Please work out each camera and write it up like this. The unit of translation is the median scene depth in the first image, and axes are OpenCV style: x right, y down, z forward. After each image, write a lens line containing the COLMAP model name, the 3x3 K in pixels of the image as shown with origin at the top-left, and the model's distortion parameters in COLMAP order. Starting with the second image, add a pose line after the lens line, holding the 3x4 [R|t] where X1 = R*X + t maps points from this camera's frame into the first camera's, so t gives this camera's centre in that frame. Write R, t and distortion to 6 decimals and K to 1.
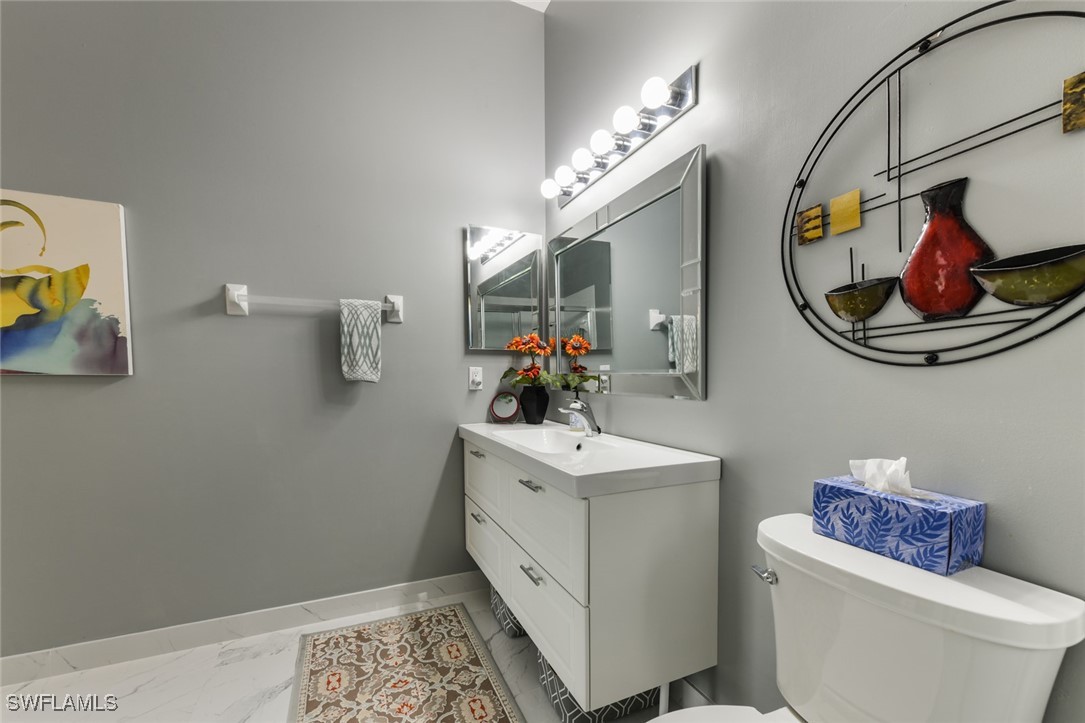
lens RADIAL K [[441.3, 0, 542.9], [0, 441.3, 363.9], [0, 0, 1]] dist [0.000226, -0.000055]
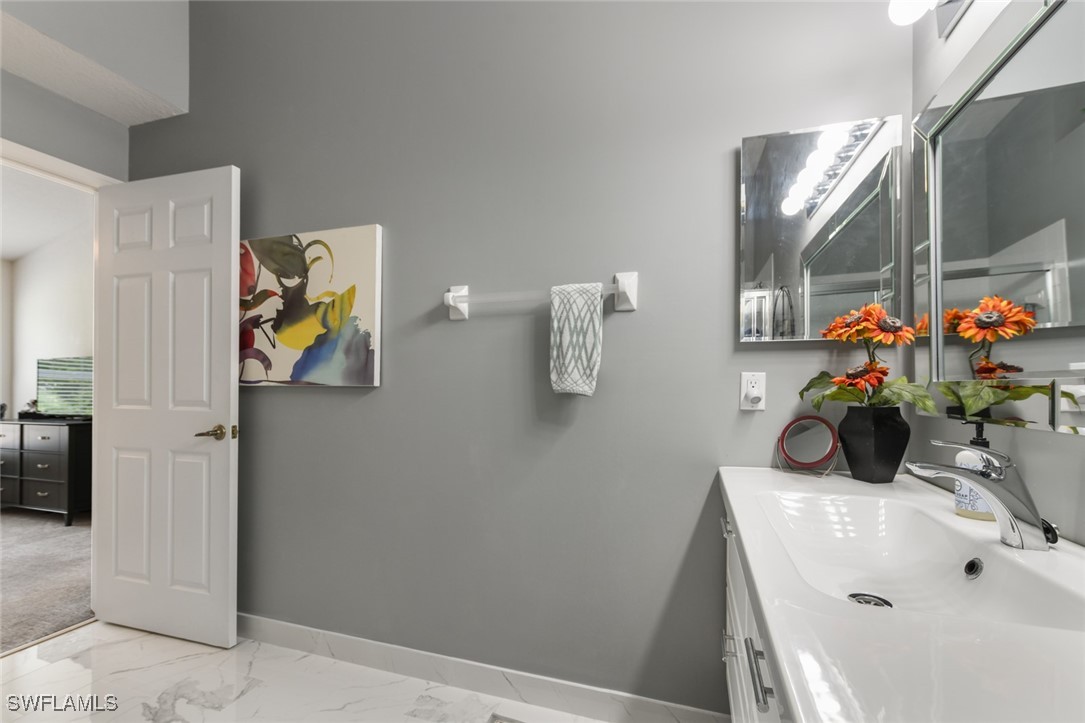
lens RADIAL K [[462.0, 0, 541.6], [0, 462.0, 387.9], [0, 0, 1]] dist [-0.001363, -0.000882]
pose [[0.737037, -0.000838, -0.675852, 0.067260], [0.017169, 0.999700, 0.017483, 0.014445], [0.675635, -0.024489, 0.736830, 0.396764]]
